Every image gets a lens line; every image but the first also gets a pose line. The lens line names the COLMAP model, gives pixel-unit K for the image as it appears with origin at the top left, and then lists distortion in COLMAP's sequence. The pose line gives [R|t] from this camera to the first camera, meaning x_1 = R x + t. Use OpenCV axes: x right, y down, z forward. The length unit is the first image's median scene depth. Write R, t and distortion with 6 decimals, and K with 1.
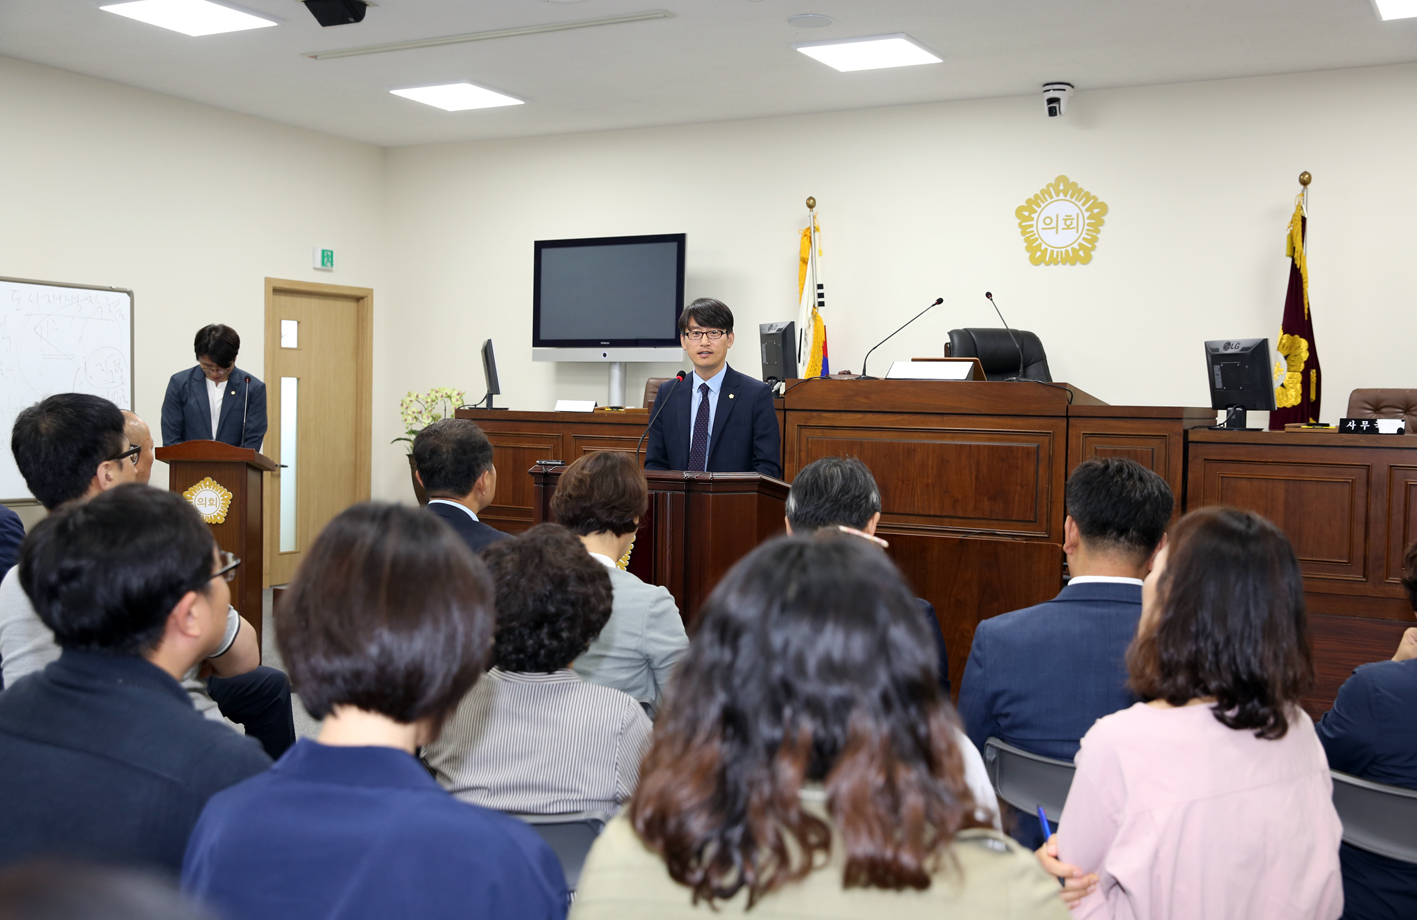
lens RADIAL K [[1512.3, 0, 708.5], [0, 1512.3, 460.0], [0, 0, 1]] dist [0.007003, 0.044176]
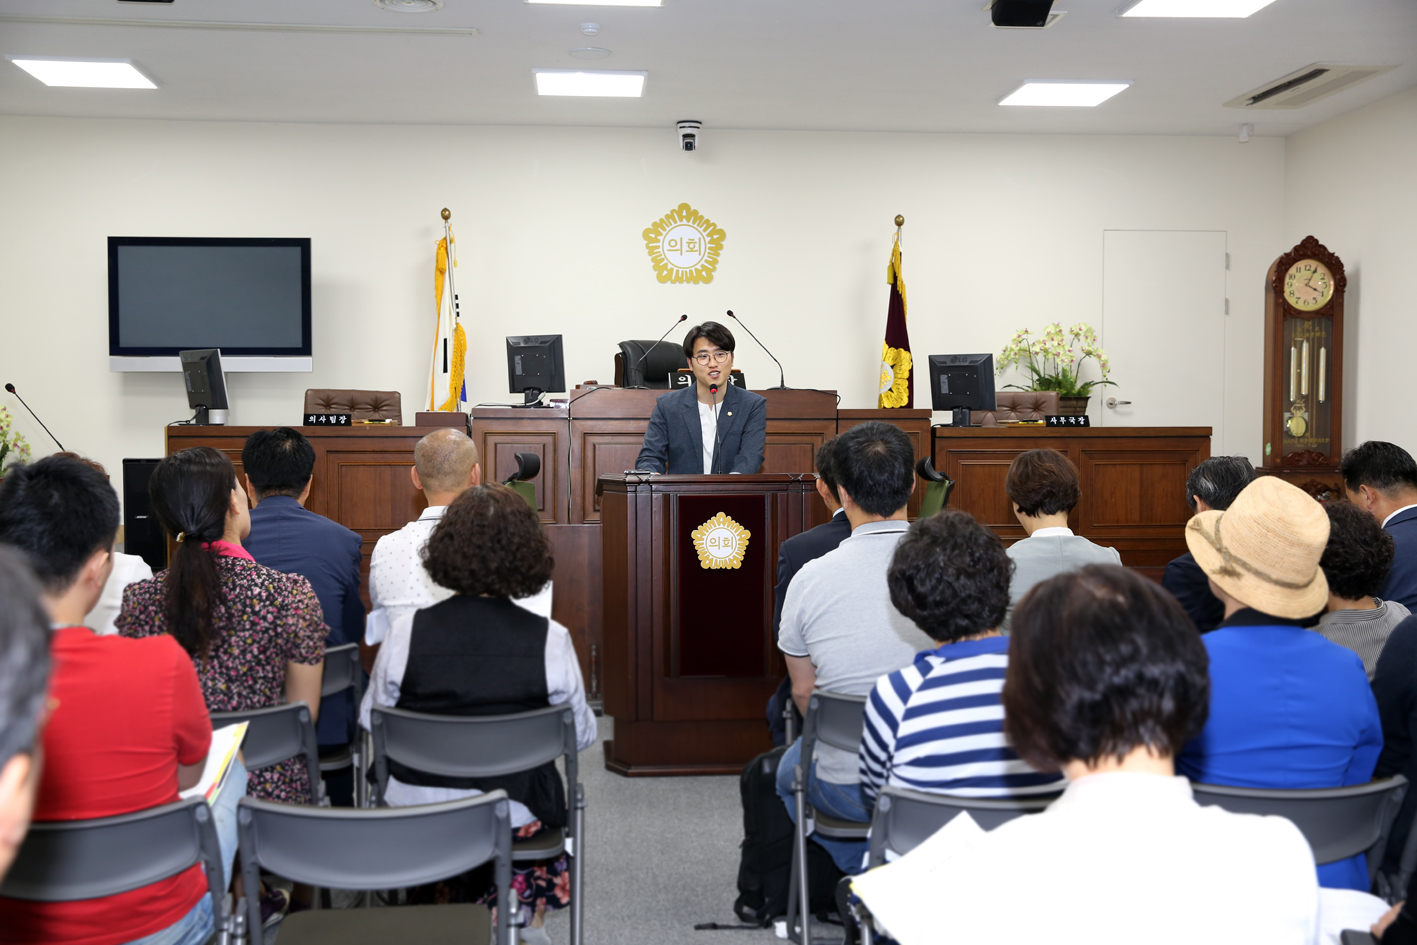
lens RADIAL K [[1589.2, 0, 708.5], [0, 1589.2, 472.5], [0, 0, 1]] dist [0.017728, 0.041687]
pose [[0.831224, -0.040921, 0.554429, -0.414064], [0.037827, 0.999139, 0.017032, -0.009264], [-0.554649, 0.006815, 0.832056, 0.018231]]
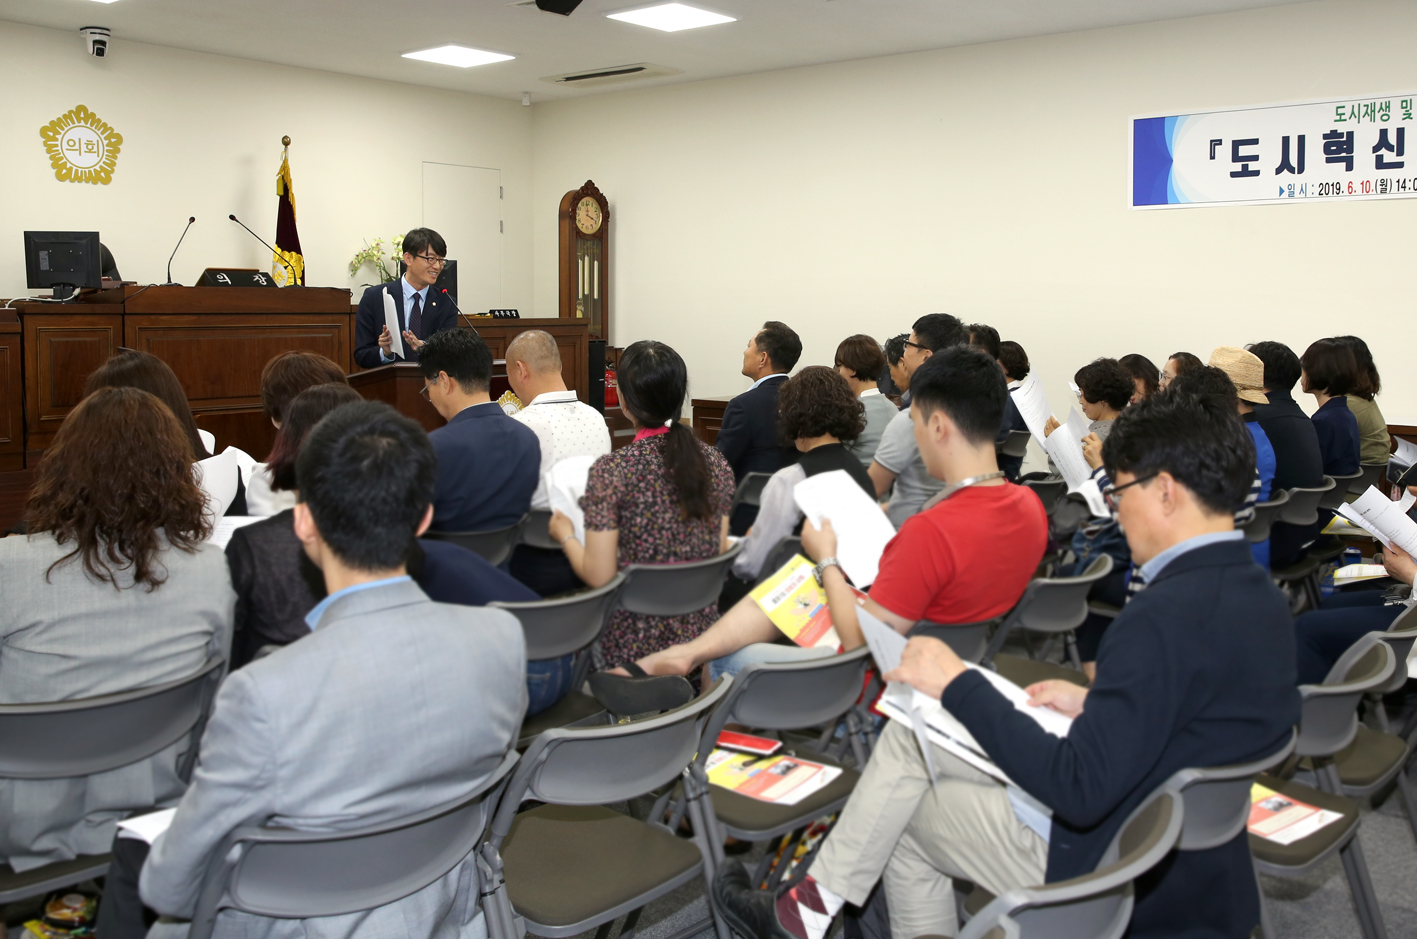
lens RADIAL K [[1318.2, 0, 785.3], [0, 1318.2, 393.6], [0, 0, 1]] dist [-0.087147, 0.098941]
pose [[0.153045, -0.085549, 0.984509, -0.683560], [0.038486, 0.996006, 0.080565, -0.028097], [-0.987469, 0.025560, 0.155727, 0.326728]]
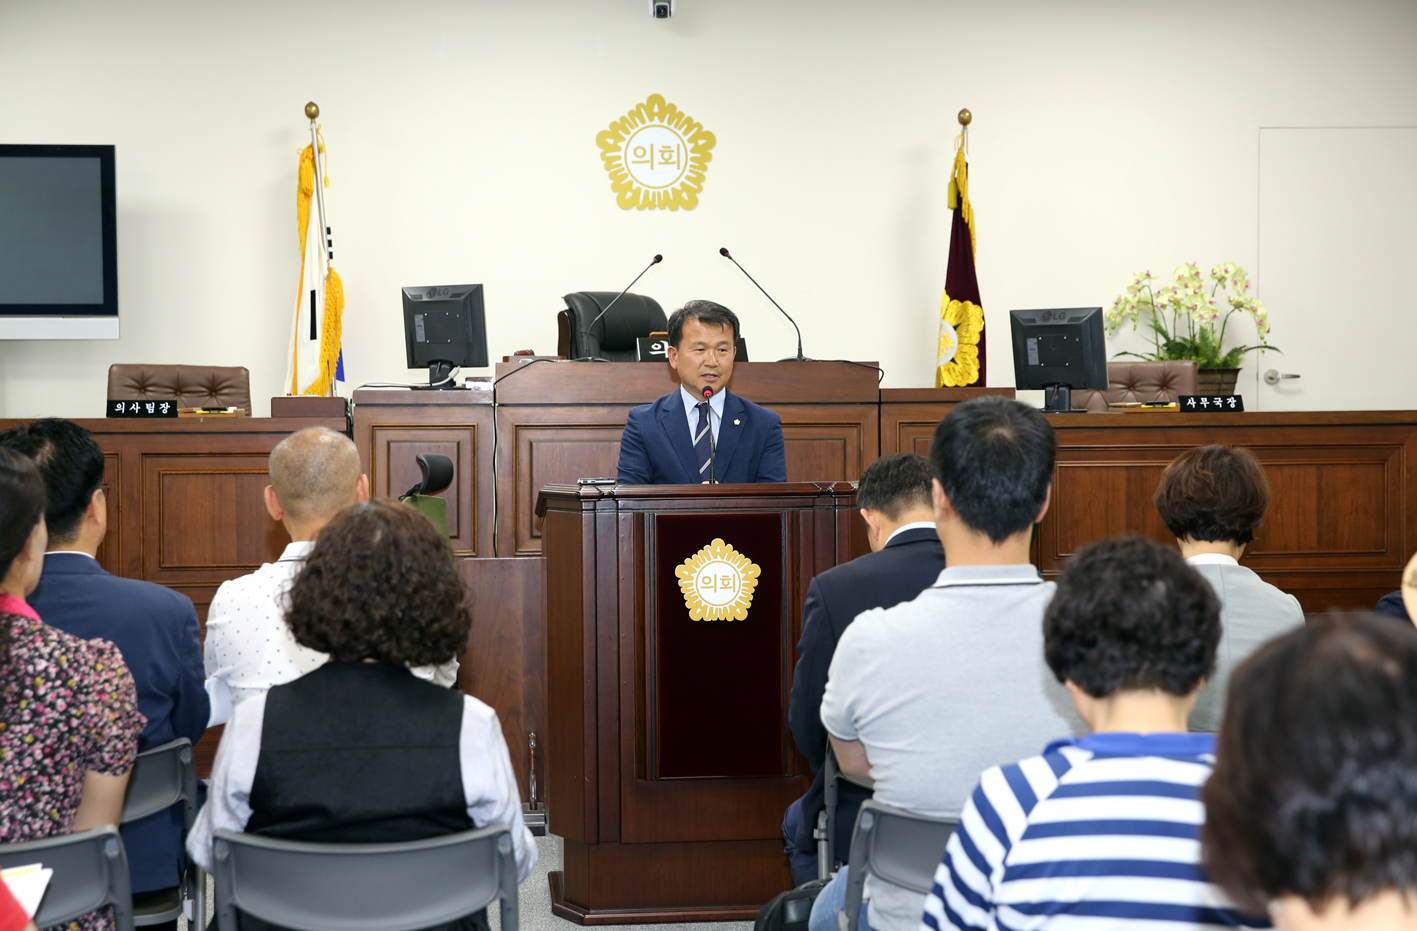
lens RADIAL K [[2252.5, 0, 708.5], [0, 2252.5, 465.5], [0, 0, 1]] dist [0.116081, 0.088969]
pose [[0.825118, -0.043089, 0.563315, -0.410322], [0.044558, 0.998945, 0.011146, -0.009734], [-0.563201, 0.015903, 0.826167, 0.031403]]
